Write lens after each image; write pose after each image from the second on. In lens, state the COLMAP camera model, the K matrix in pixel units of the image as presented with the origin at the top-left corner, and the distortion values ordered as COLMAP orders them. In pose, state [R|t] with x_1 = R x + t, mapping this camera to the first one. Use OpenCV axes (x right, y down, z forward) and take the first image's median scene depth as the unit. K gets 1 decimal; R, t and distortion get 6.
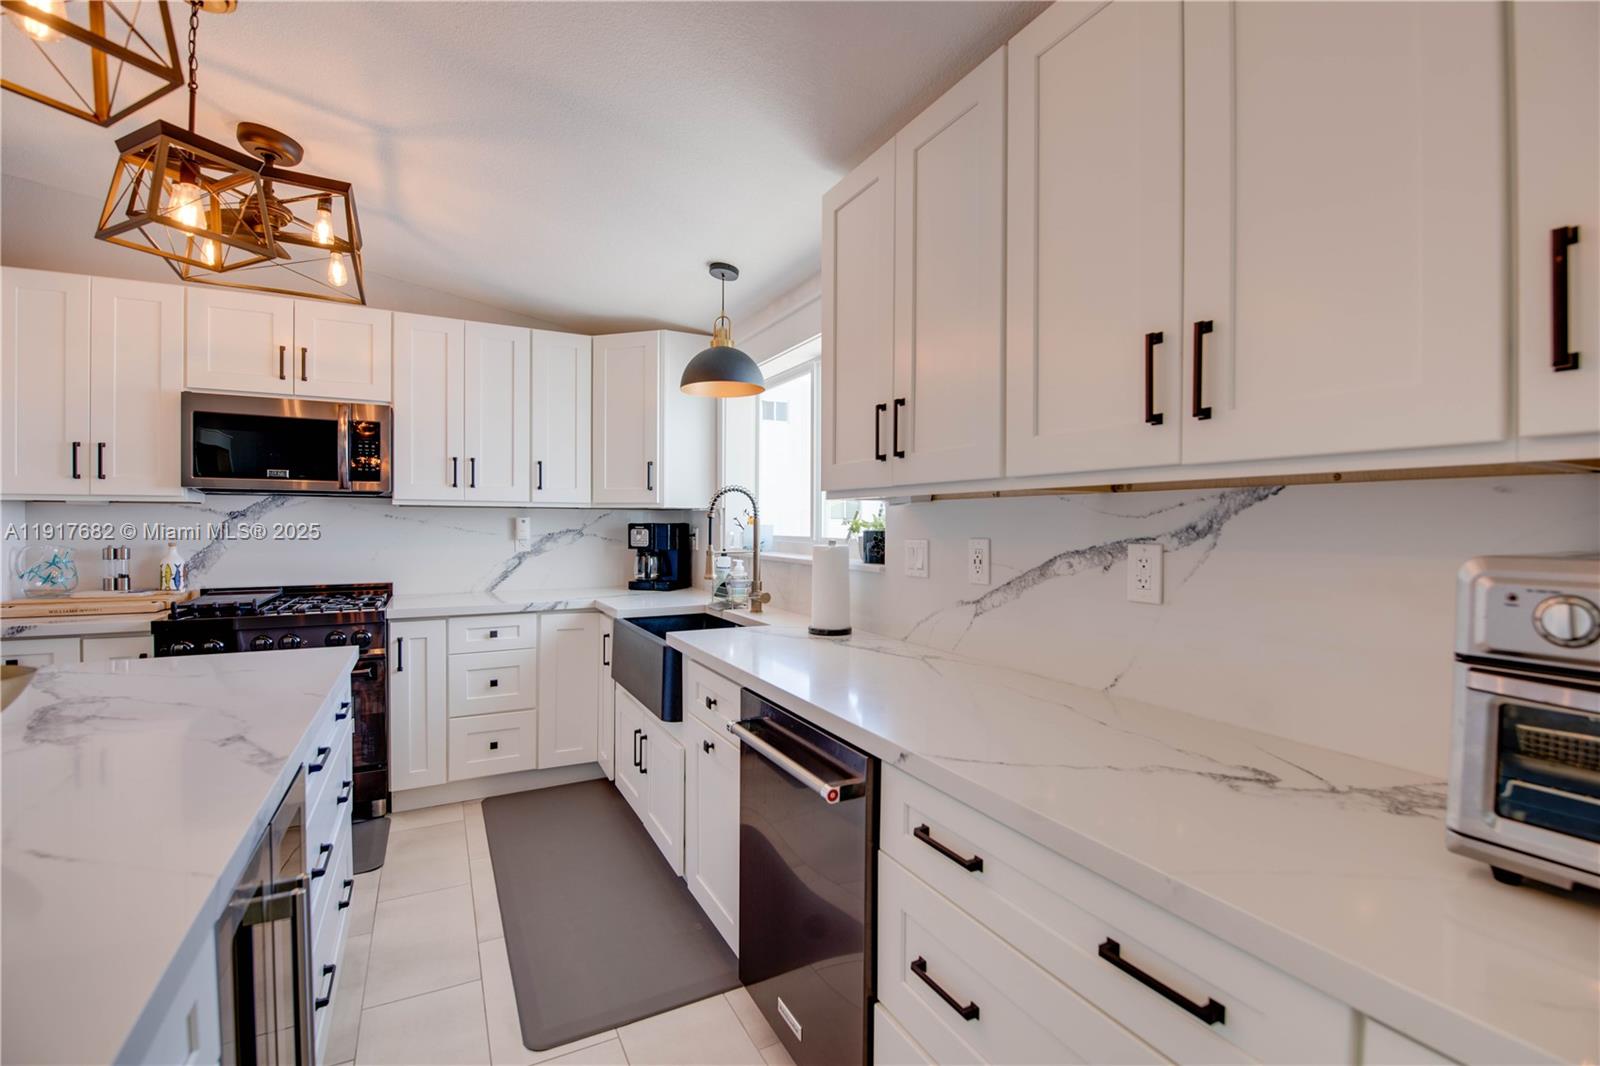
lens RADIAL K [[698.9, 0, 808.5], [0, 698.9, 533.8], [0, 0, 1]] dist [-0.000665, -0.009865]
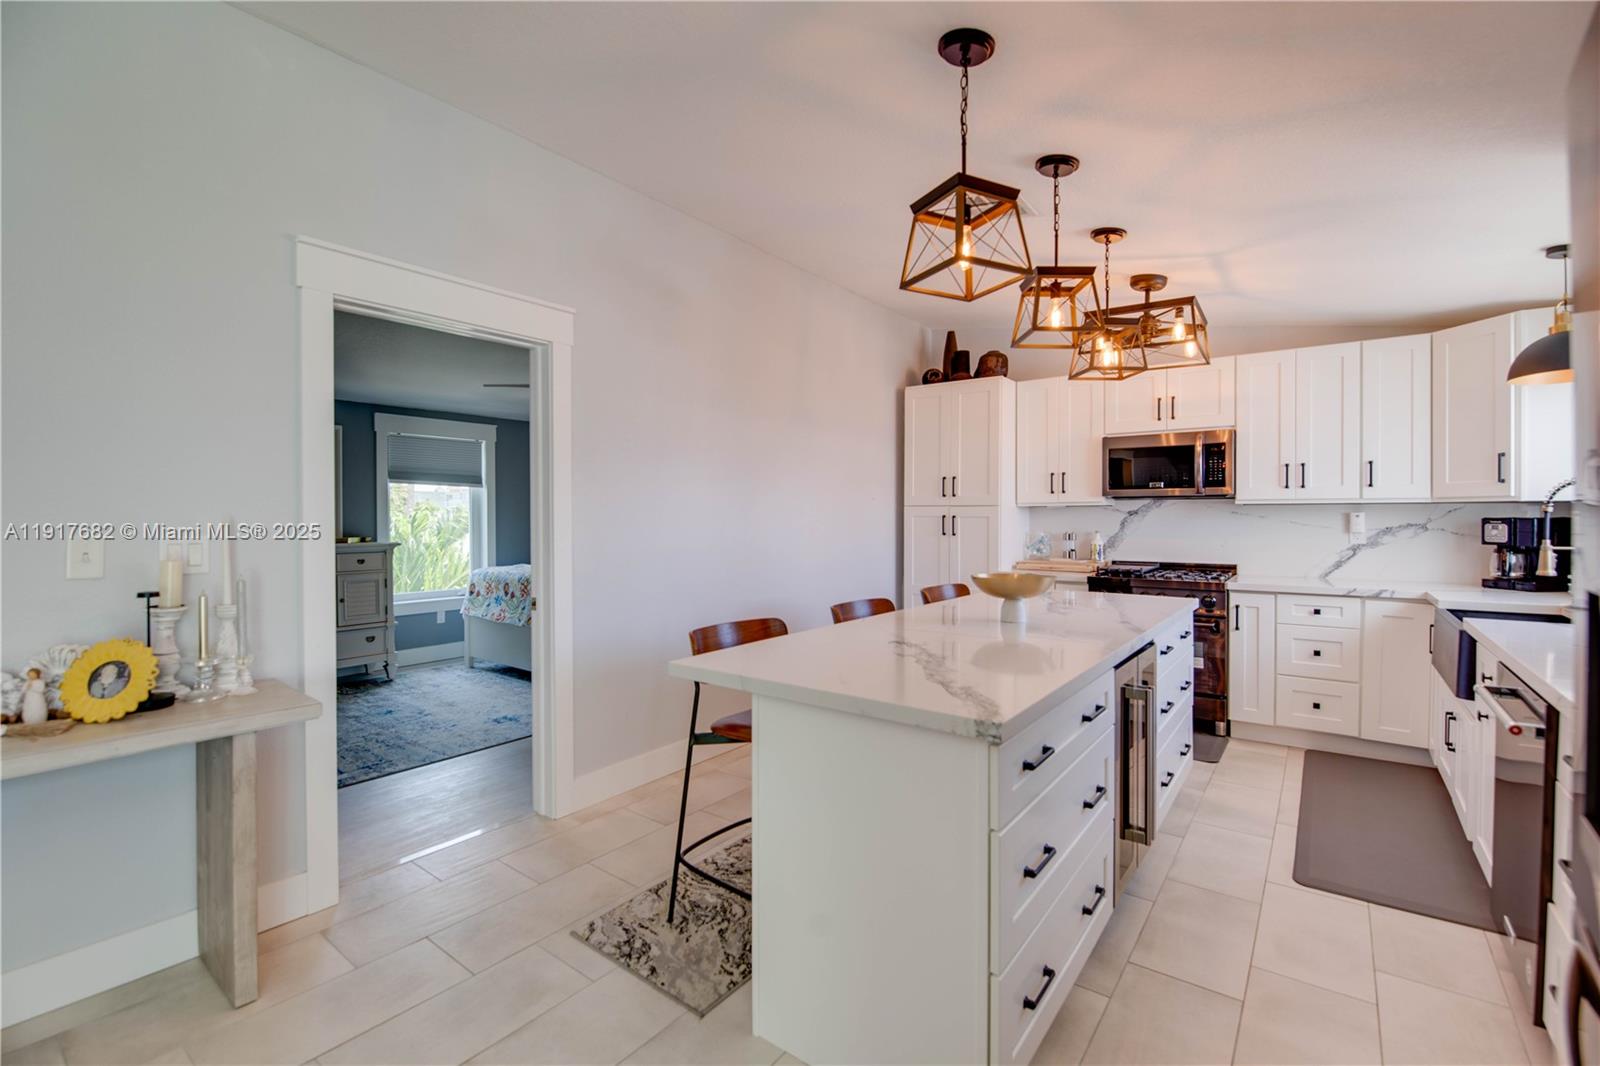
lens RADIAL K [[701.9, 0, 796.6], [0, 701.9, 516.7], [0, 0, 1]] dist [-0.001064, -0.011535]
pose [[0.415464, -0.005196, -0.909595, 0.276022], [-0.011359, 0.999876, -0.010900, 0.005886], [0.909539, 0.014861, 0.415354, -0.314309]]
